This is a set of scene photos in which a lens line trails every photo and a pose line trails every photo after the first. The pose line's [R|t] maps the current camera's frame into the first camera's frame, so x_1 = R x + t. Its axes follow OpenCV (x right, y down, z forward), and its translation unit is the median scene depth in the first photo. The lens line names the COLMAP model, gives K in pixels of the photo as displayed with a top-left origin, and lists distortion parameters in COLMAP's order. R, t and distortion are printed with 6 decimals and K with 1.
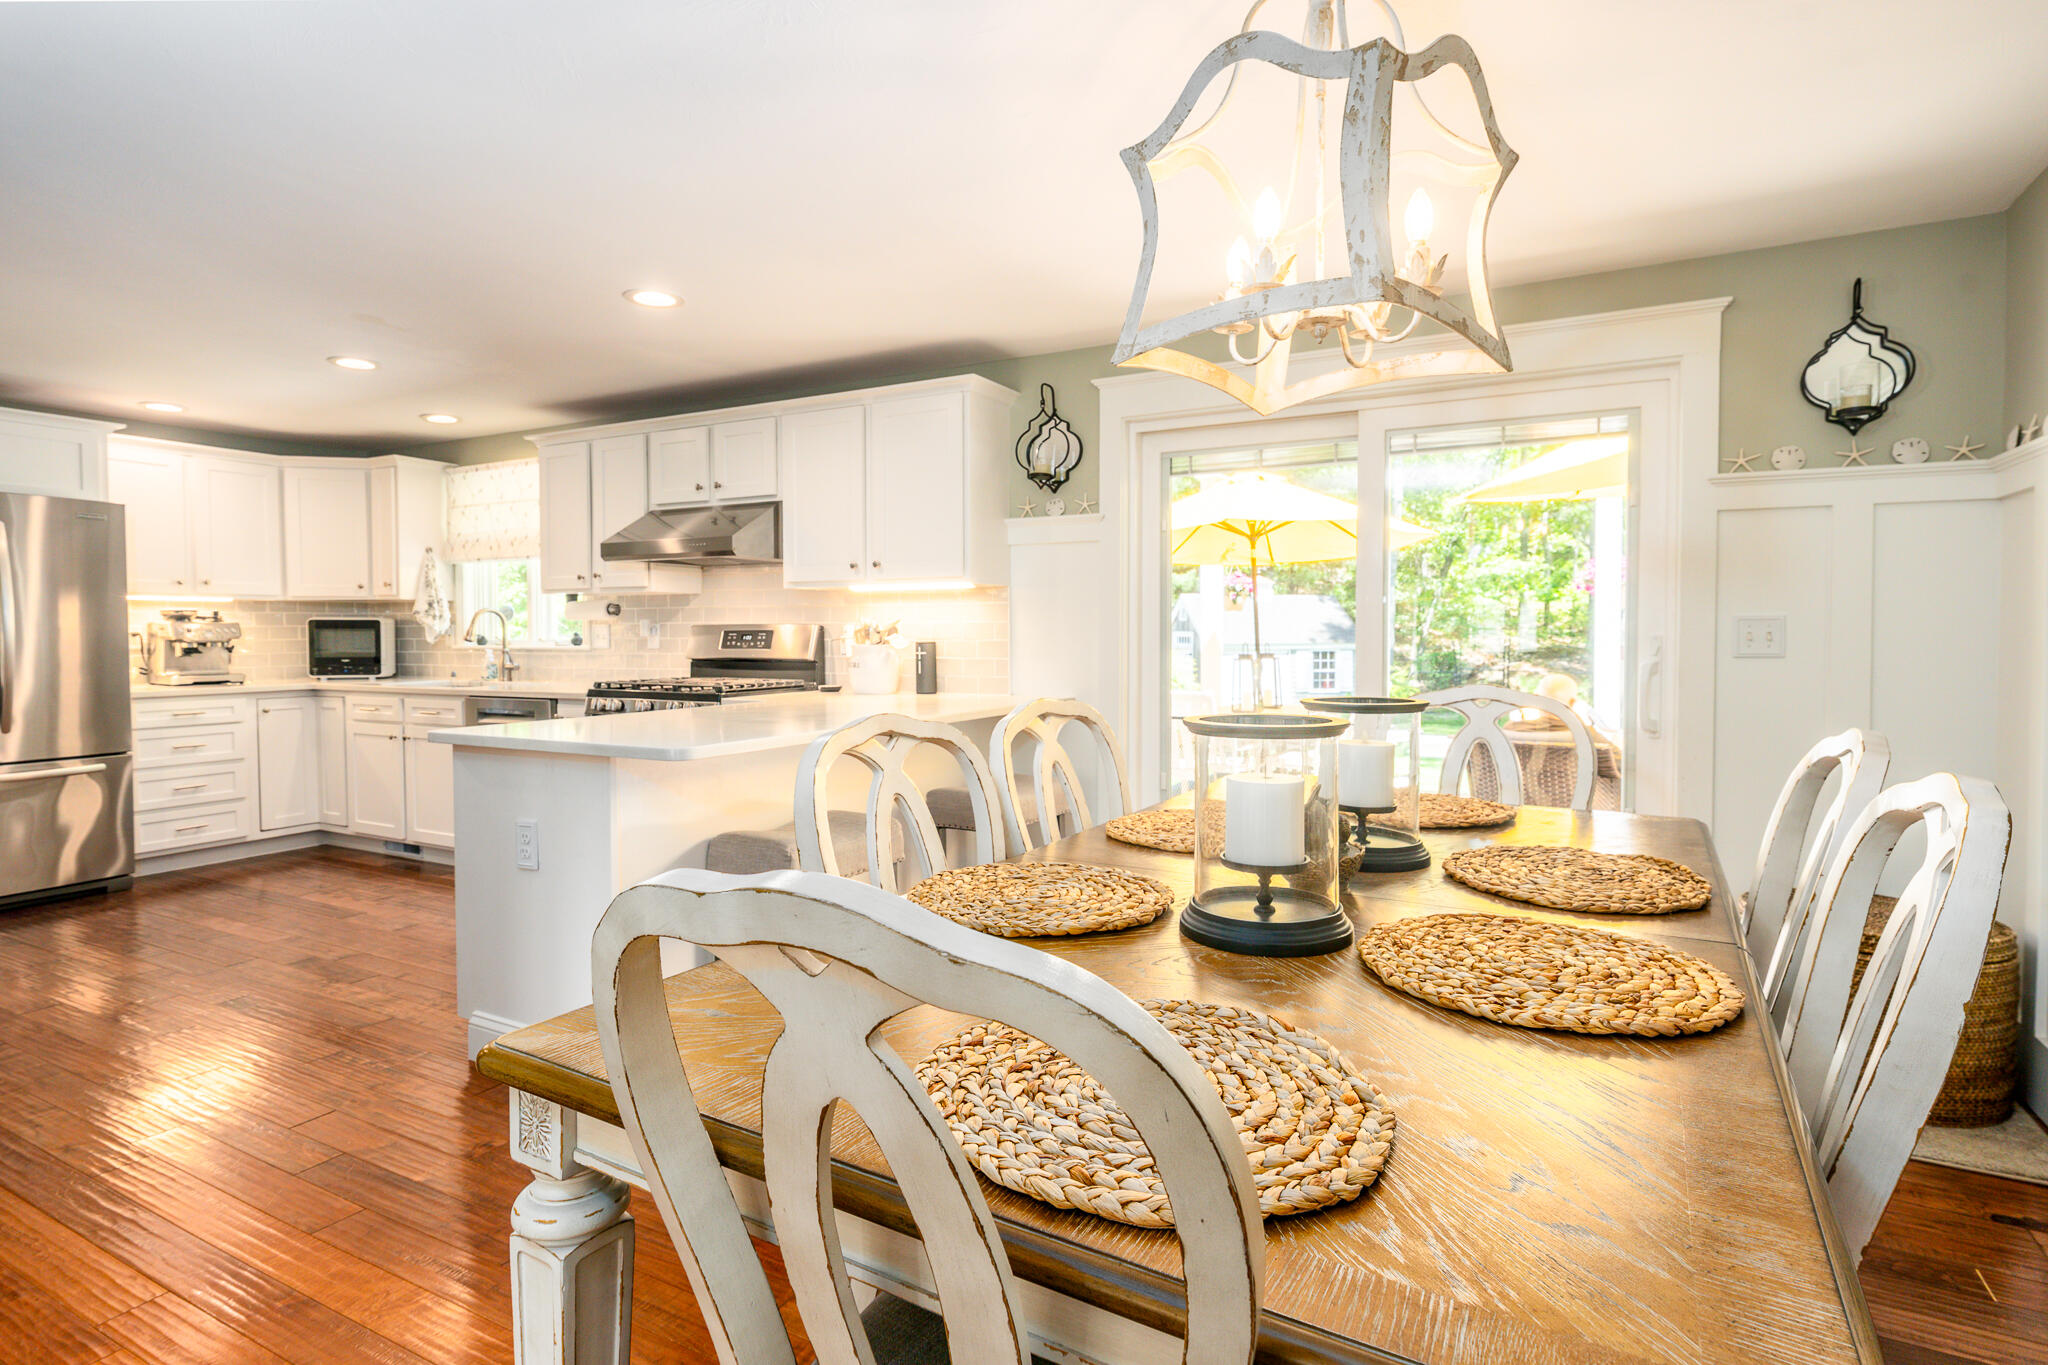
lens RADIAL K [[947.4, 0, 1027.9], [0, 947.4, 659.5], [0, 0, 1]] dist [0.002075, 0.000228]
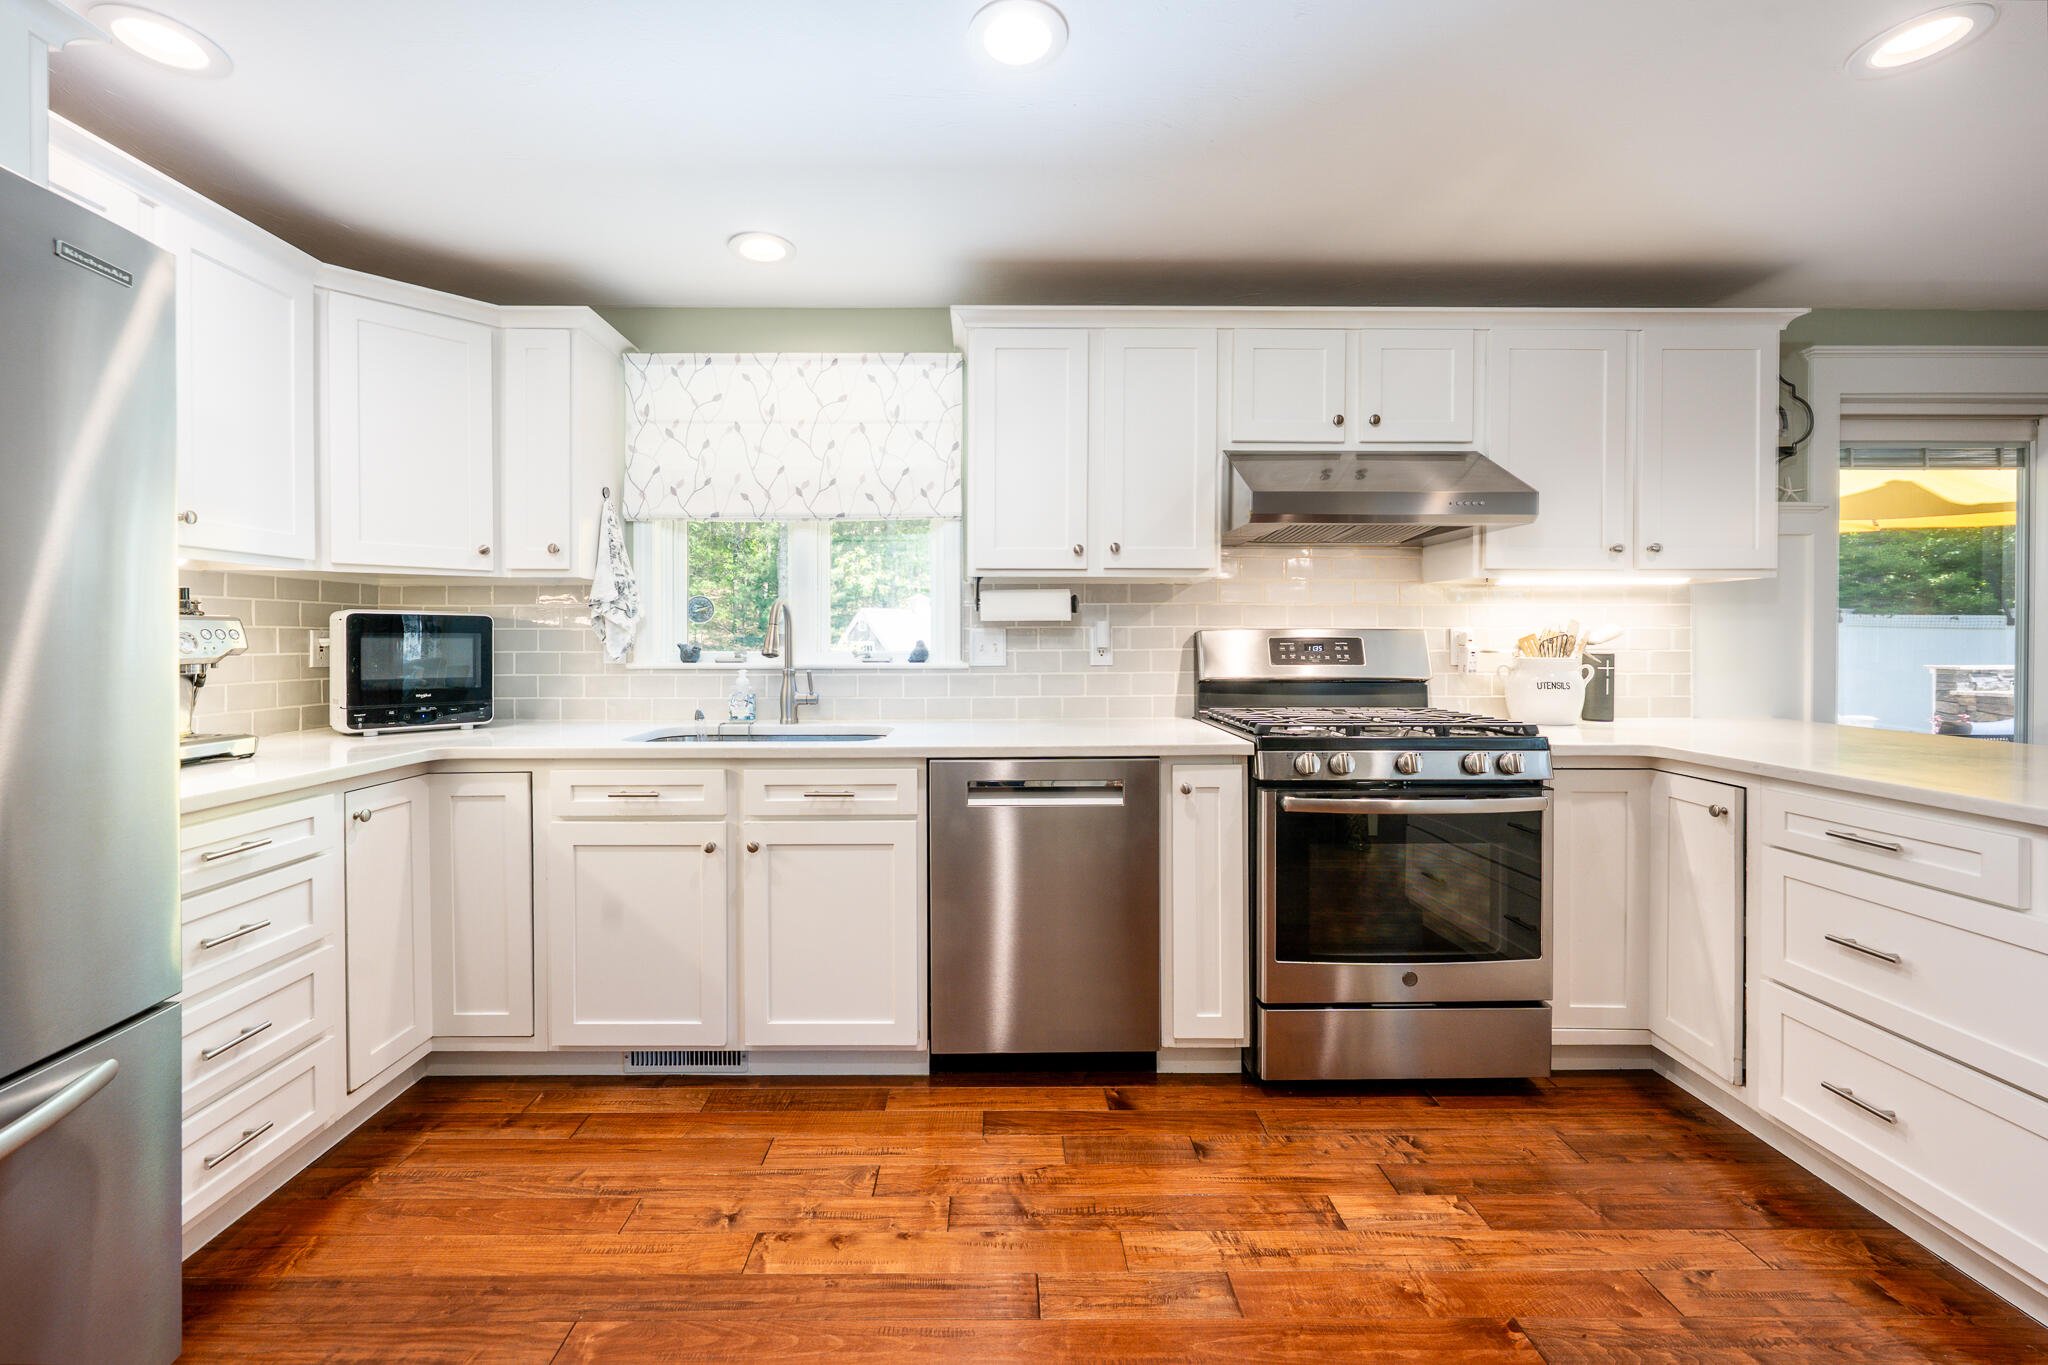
lens RADIAL K [[802.2, 0, 1019.0], [0, 802.2, 650.2], [0, 0, 1]] dist [-0.000025, 0.000001]
pose [[0.894207, -0.002571, 0.447647, -0.645064], [0.011371, 0.999791, -0.016972, -0.012416], [-0.447510, 0.020267, 0.894049, 0.491418]]
